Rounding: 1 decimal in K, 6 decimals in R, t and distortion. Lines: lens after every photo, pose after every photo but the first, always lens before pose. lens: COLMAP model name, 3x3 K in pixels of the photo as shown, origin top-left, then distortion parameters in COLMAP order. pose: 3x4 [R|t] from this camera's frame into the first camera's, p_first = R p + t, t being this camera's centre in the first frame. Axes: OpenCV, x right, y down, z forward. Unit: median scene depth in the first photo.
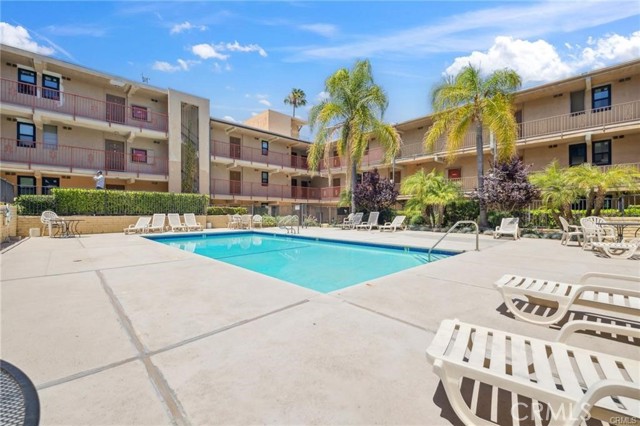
lens RADIAL K [[276.3, 0, 324.0], [0, 276.3, 211.6], [0, 0, 1]] dist [-0.001526, 0.000657]
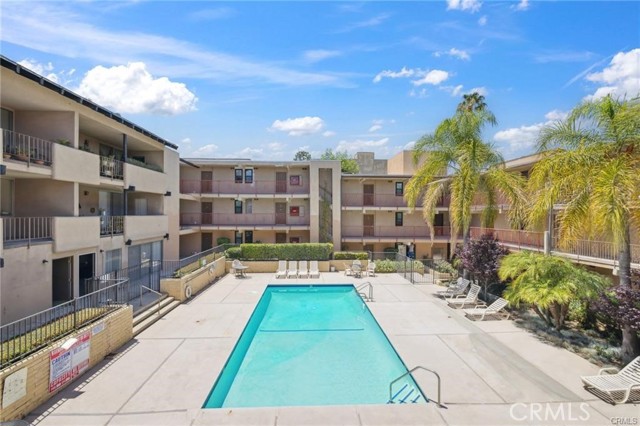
lens RADIAL K [[276.3, 0, 307.3], [0, 276.3, 216.0], [0, 0, 1]] dist [-0.001526, 0.000657]
pose [[0.740719, 0.002667, -0.671810, 0.328610], [-0.004913, 0.999987, -0.001448, -0.185868], [0.671797, 0.004373, 0.740723, 0.015048]]
